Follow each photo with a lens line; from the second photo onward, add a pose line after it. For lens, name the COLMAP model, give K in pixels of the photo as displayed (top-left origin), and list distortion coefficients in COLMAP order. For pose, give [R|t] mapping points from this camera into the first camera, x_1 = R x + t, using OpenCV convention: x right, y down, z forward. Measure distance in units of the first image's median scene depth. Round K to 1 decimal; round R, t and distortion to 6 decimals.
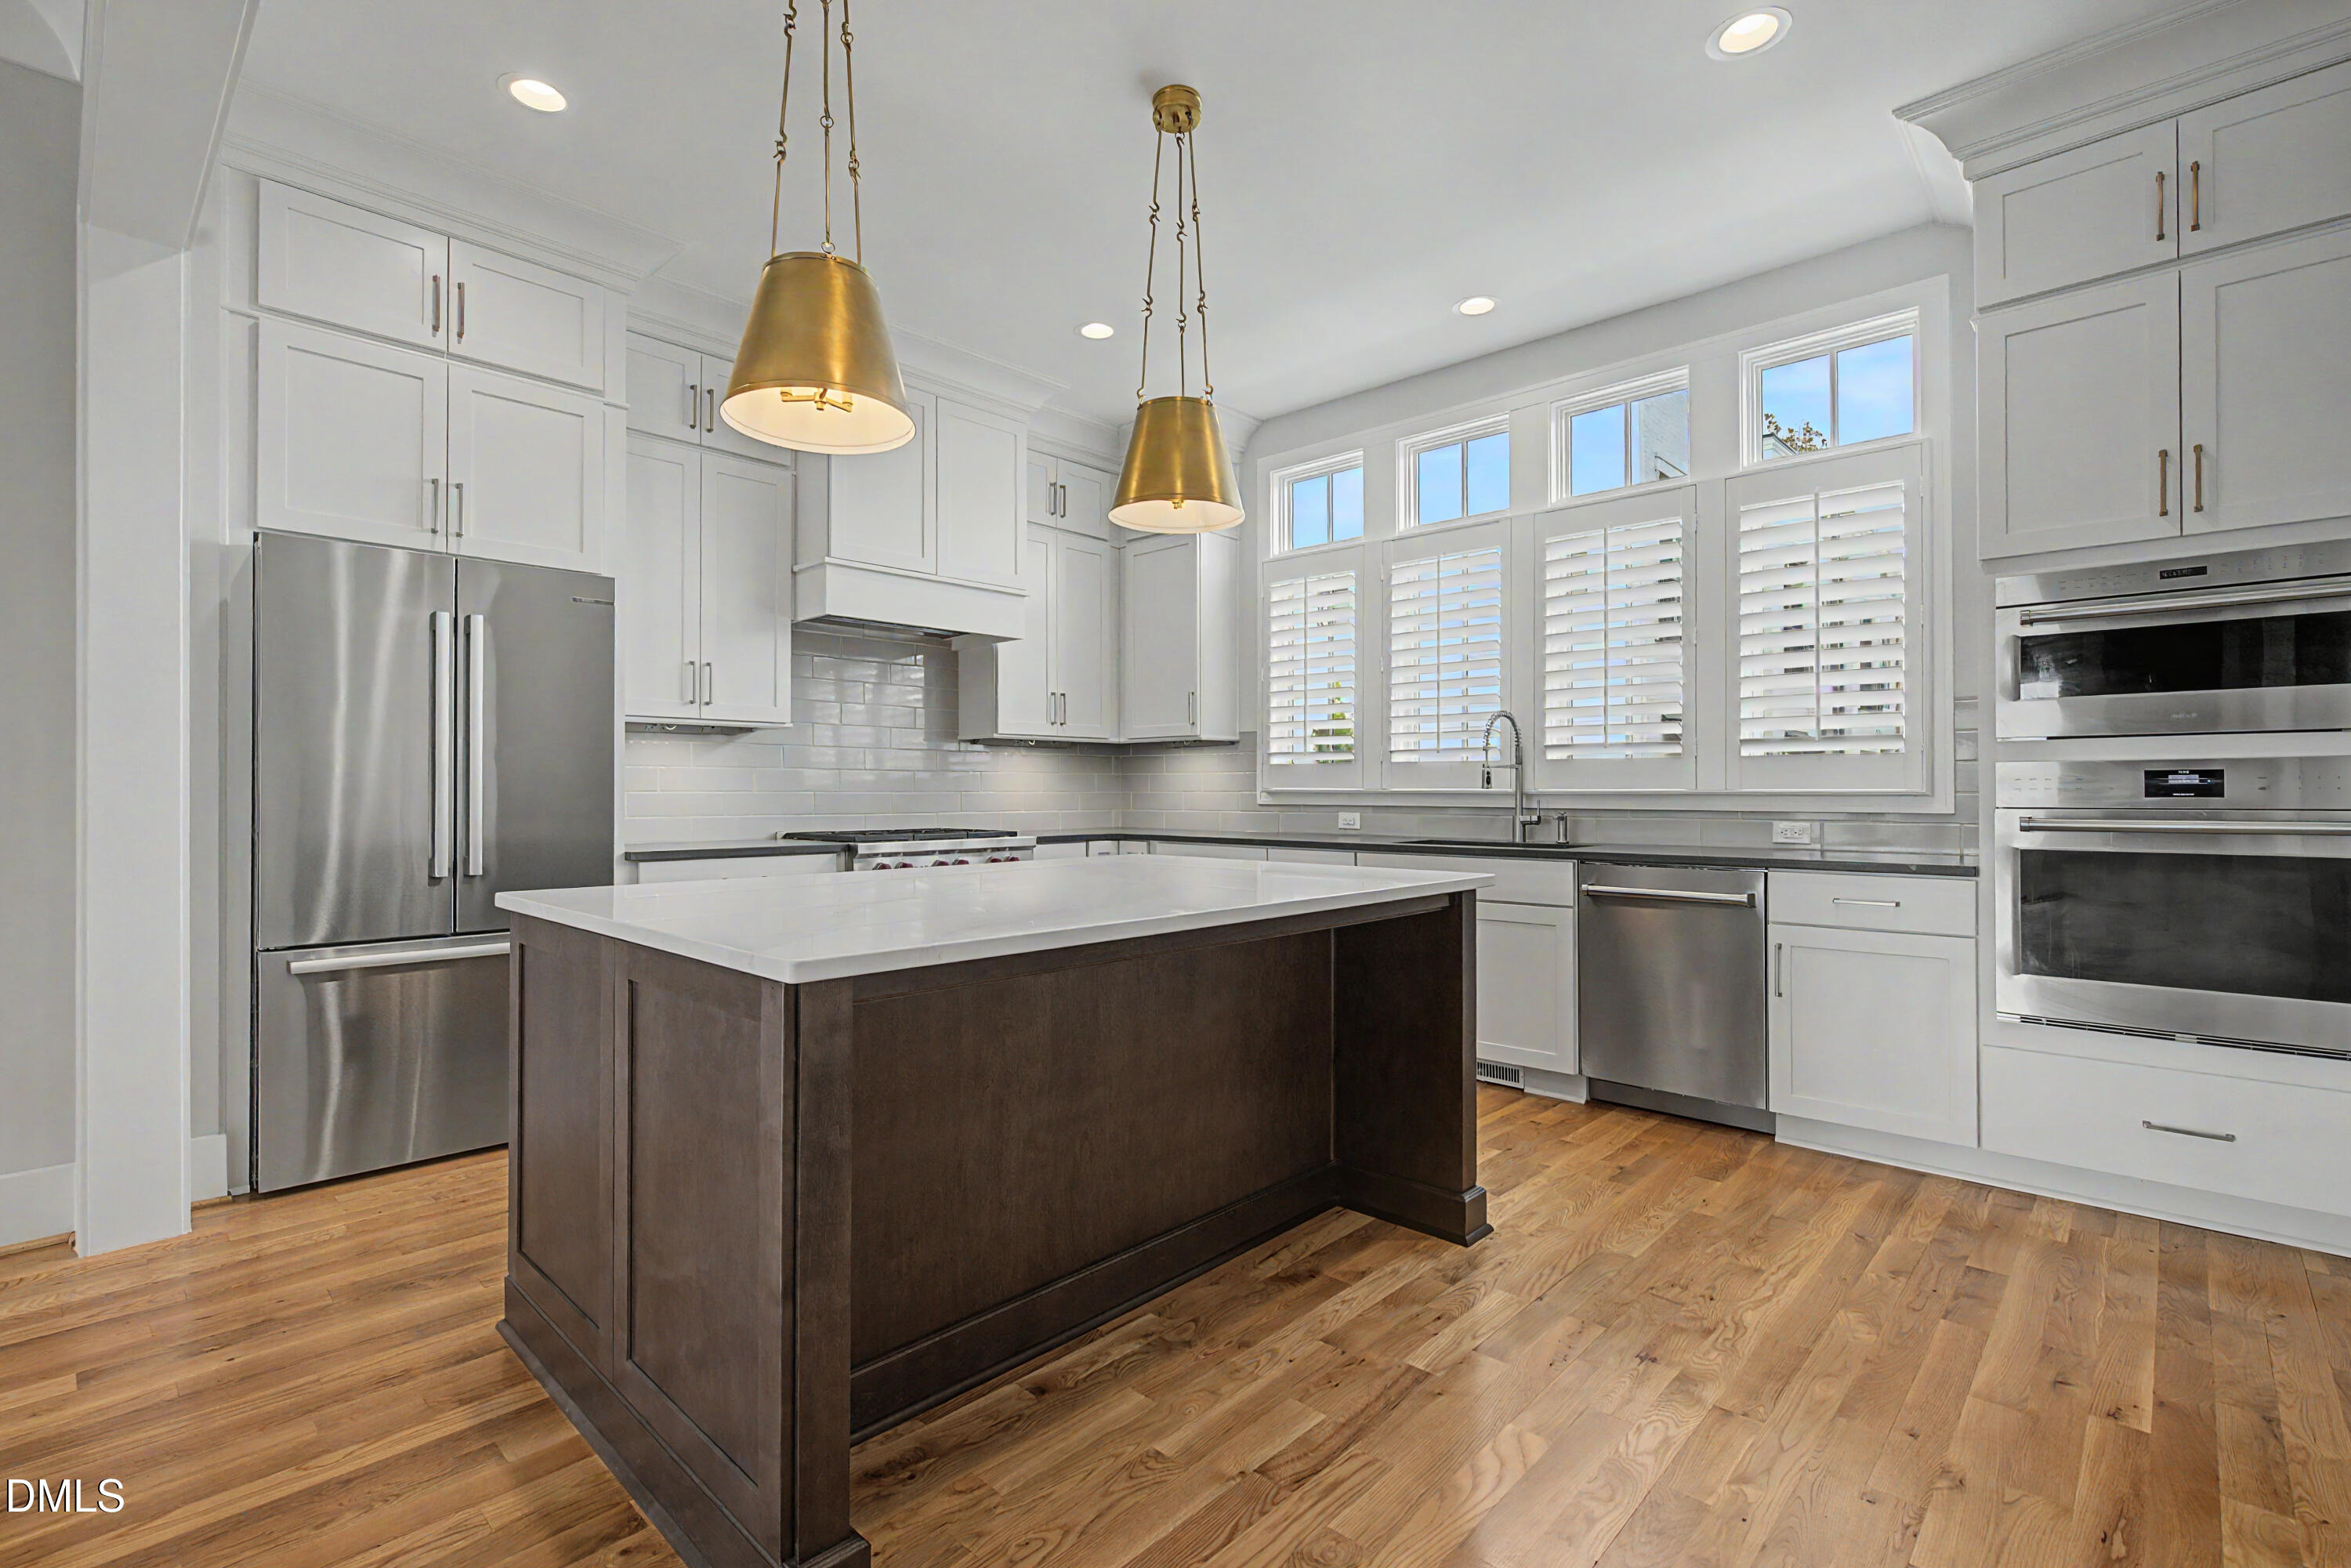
lens RADIAL K [[1070.8, 0, 1161.6], [0, 1070.8, 795.2], [0, 0, 1]] dist [-0.000217, 0.000841]
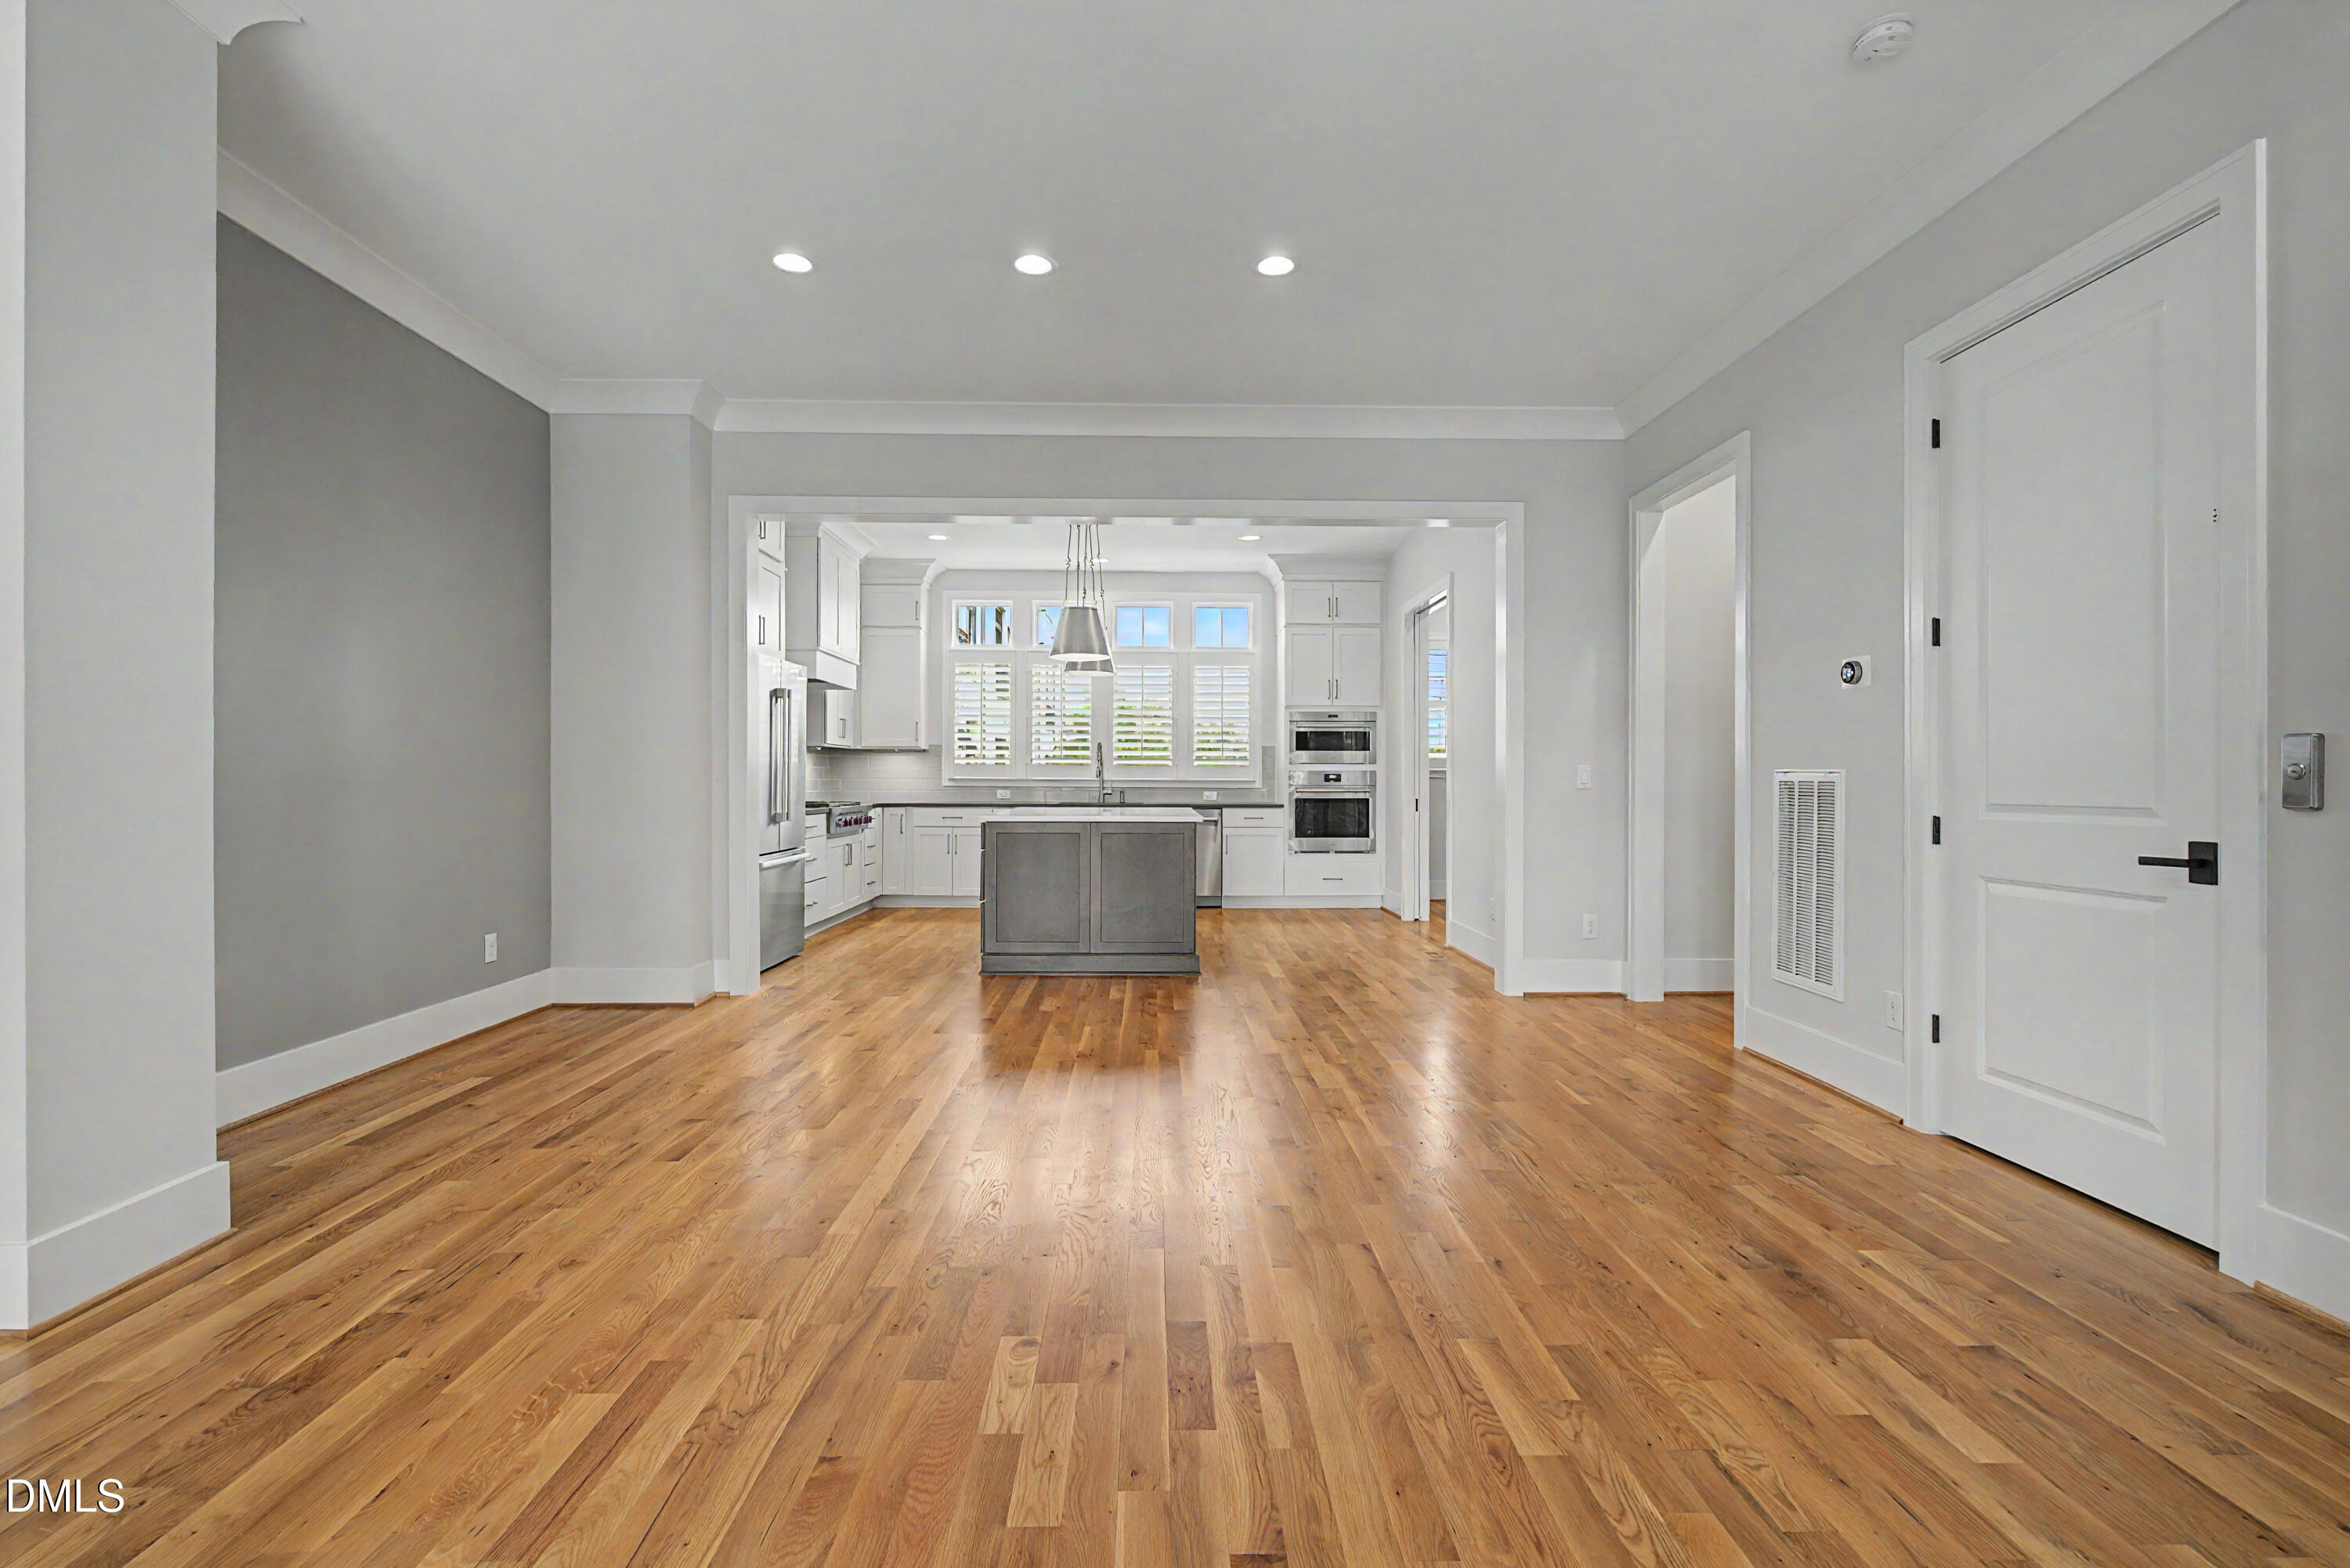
lens RADIAL K [[1050.8, 0, 1175.0], [0, 1050.8, 784.0], [0, 0, 1]] dist [-0.003075, -0.000066]
pose [[0.696720, -0.000721, 0.717343, -1.261261], [-0.001663, 0.999995, 0.002621, 0.000143], [-0.717341, -0.003019, 0.696715, -0.685351]]
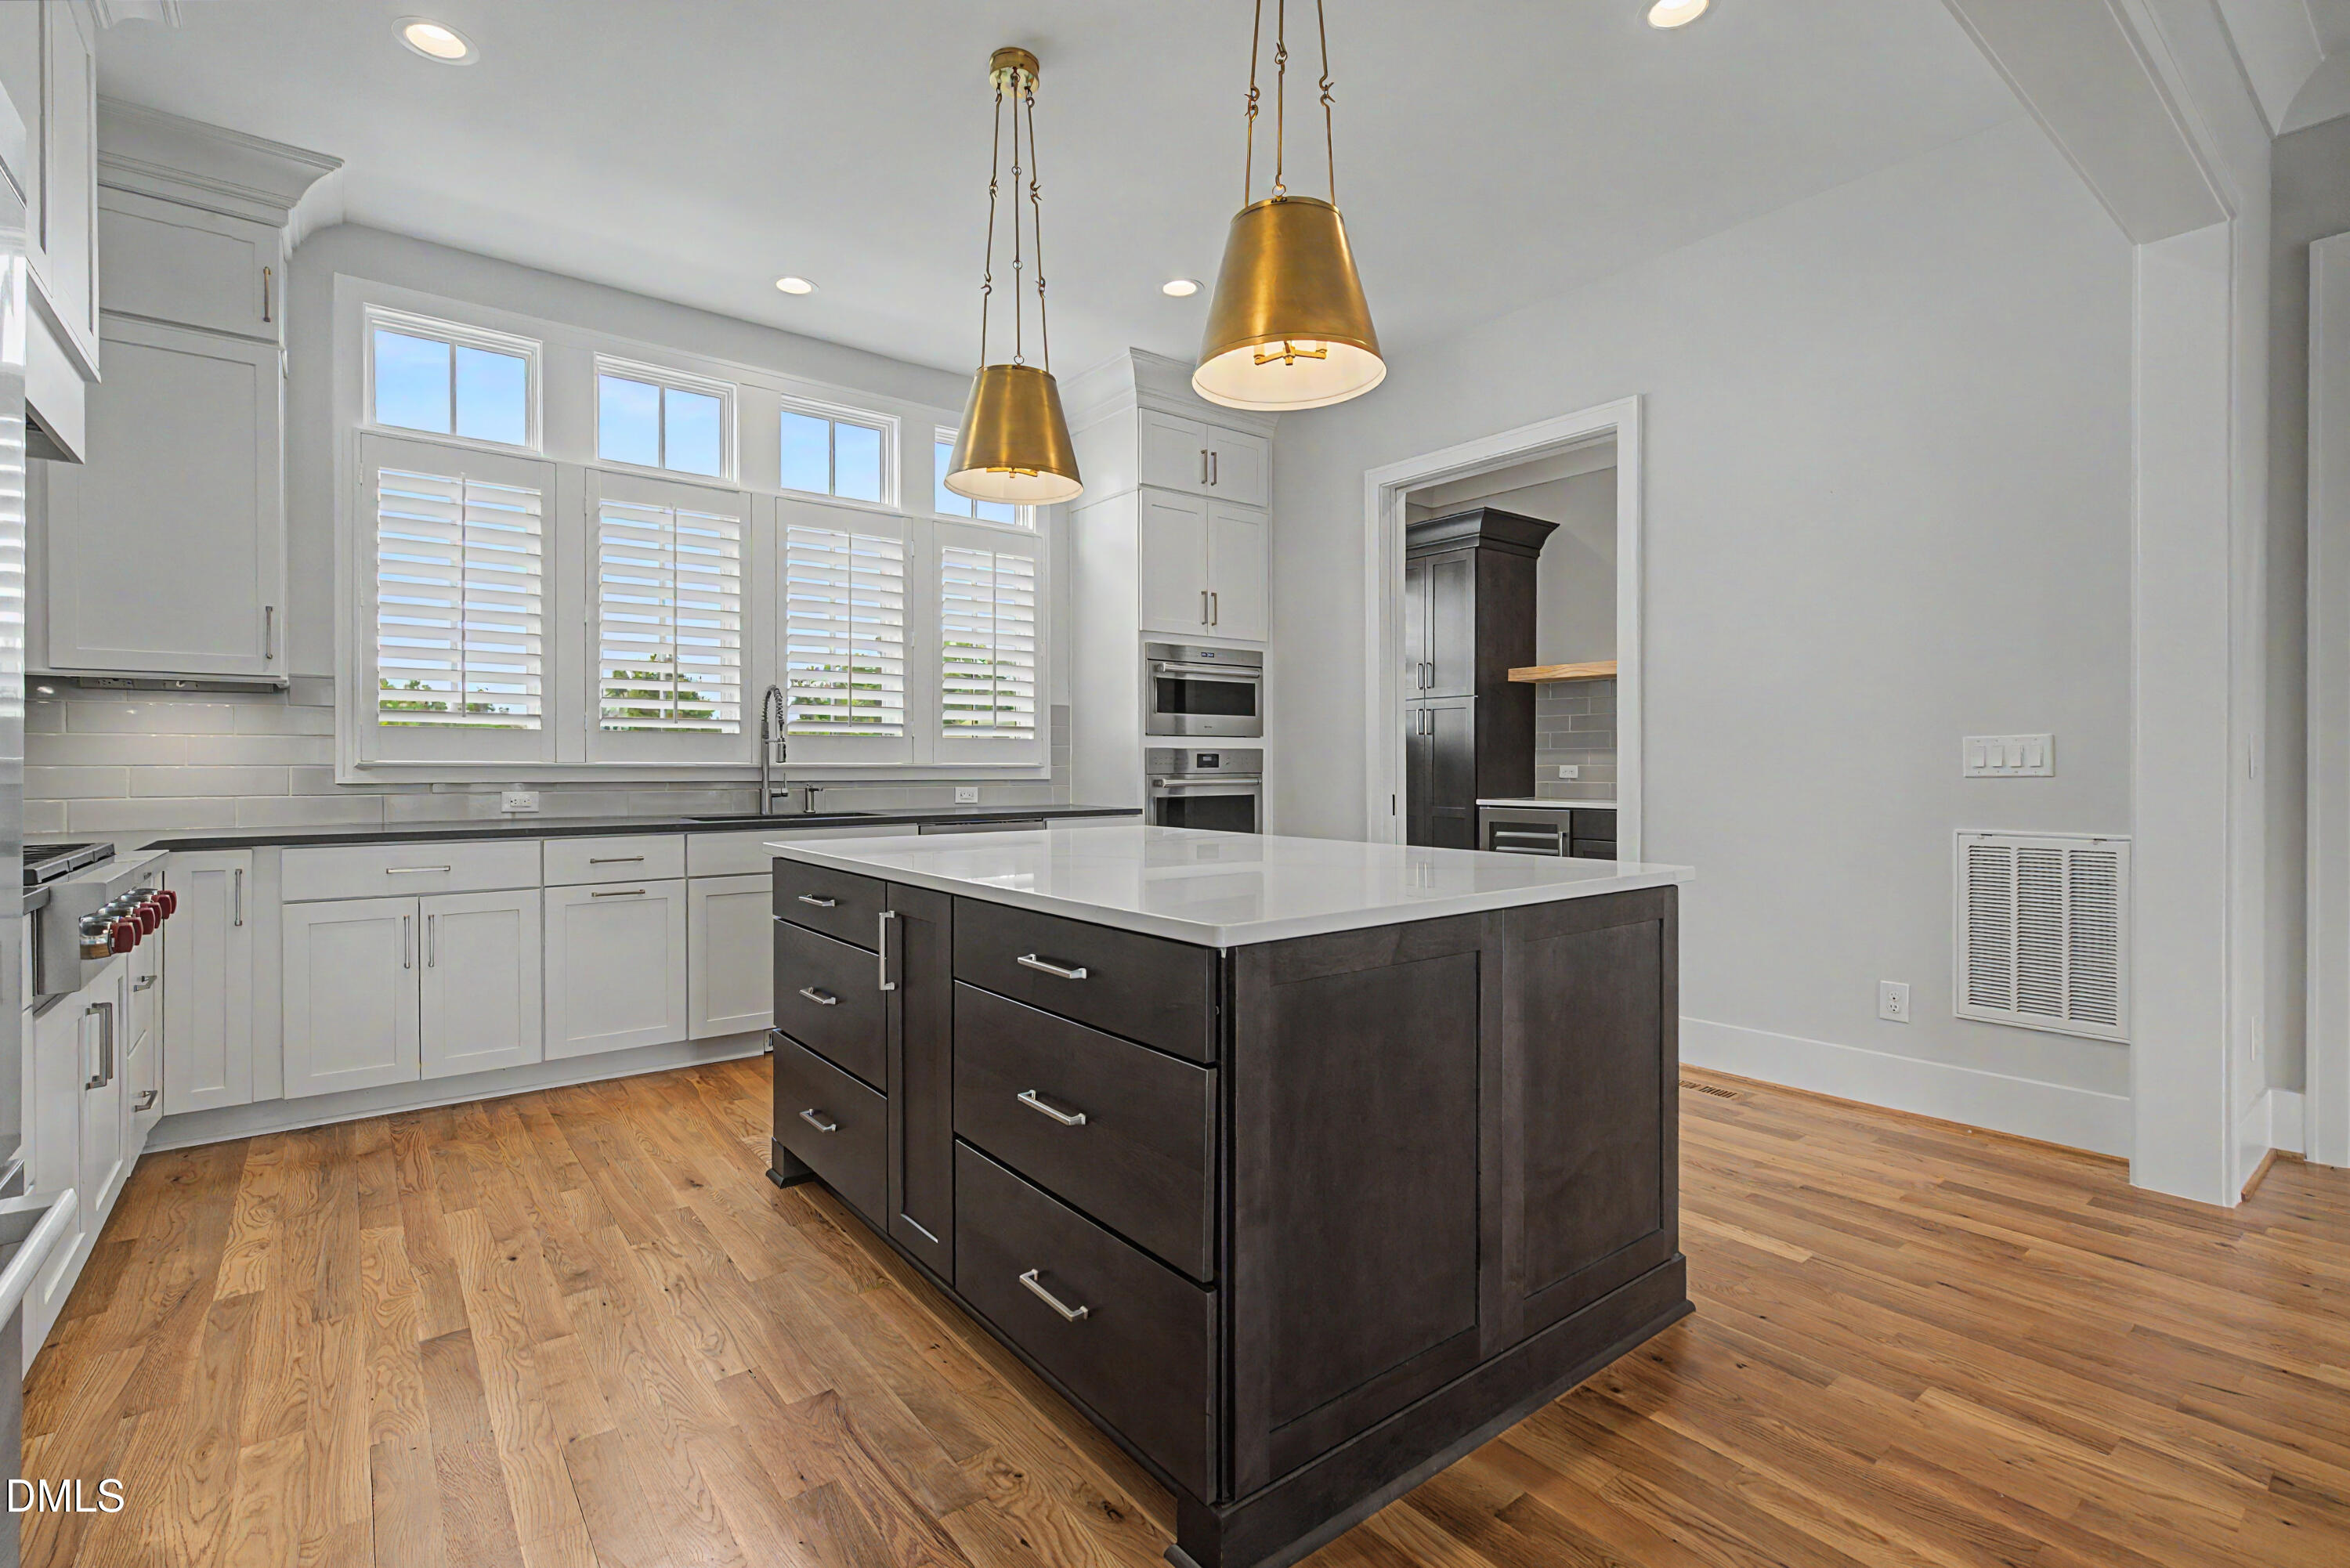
lens RADIAL K [[1081.0, 0, 1176.6], [0, 1081.0, 773.7], [0, 0, 1]] dist [-0.001423, -0.000114]
pose [[0.140257, -0.006815, 0.990092, -0.727281], [0.003865, 0.999972, 0.006336, 0.000010], [-0.990108, 0.002938, 0.140279, 0.540676]]
